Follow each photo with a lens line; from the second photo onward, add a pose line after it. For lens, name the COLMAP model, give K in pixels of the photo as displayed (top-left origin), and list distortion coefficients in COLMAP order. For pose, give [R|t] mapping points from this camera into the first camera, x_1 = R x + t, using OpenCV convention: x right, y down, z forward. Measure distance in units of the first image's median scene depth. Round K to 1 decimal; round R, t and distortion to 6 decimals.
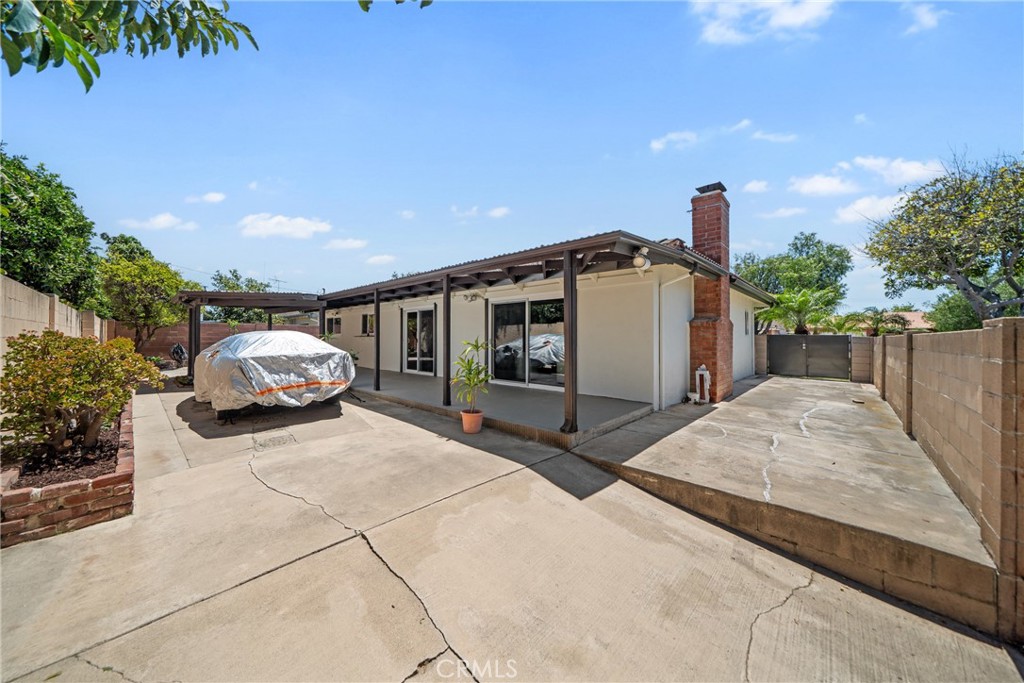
lens RADIAL K [[353.9, 0, 511.7], [0, 353.9, 330.6], [0, 0, 1]] dist [-0.000195, 0.000126]
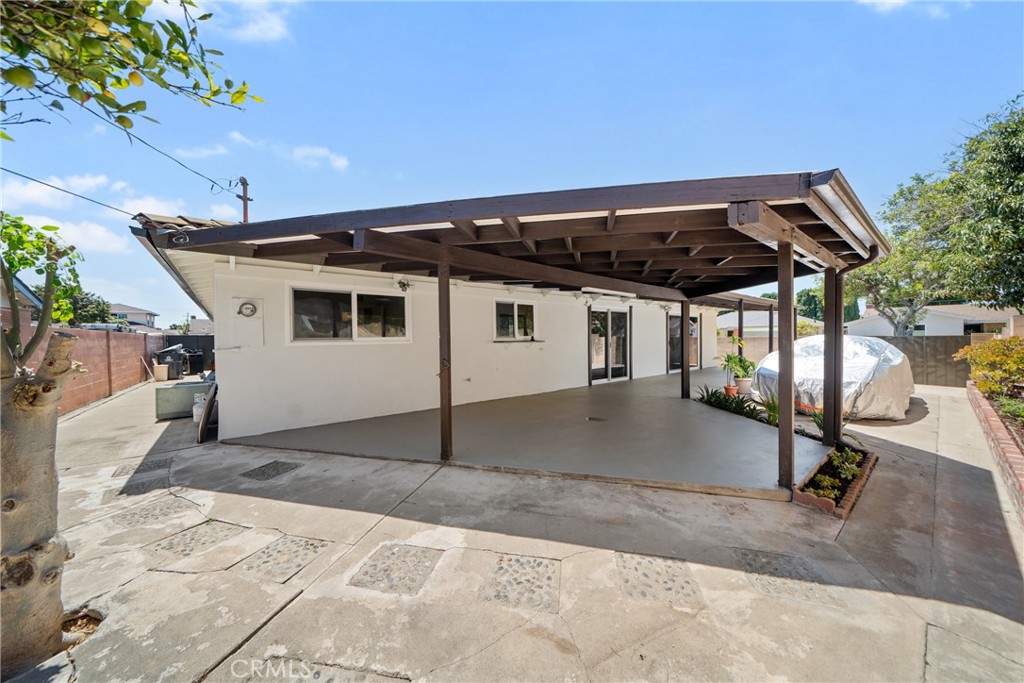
lens RADIAL K [[350.4, 0, 507.3], [0, 350.4, 345.8], [0, 0, 1]] dist [-0.000120, 0.000022]
pose [[0.144132, -0.014464, 0.989453, -0.920483], [-0.003242, 0.999881, 0.015088, 0.015076], [-0.989553, -0.005383, 0.144068, 0.891126]]
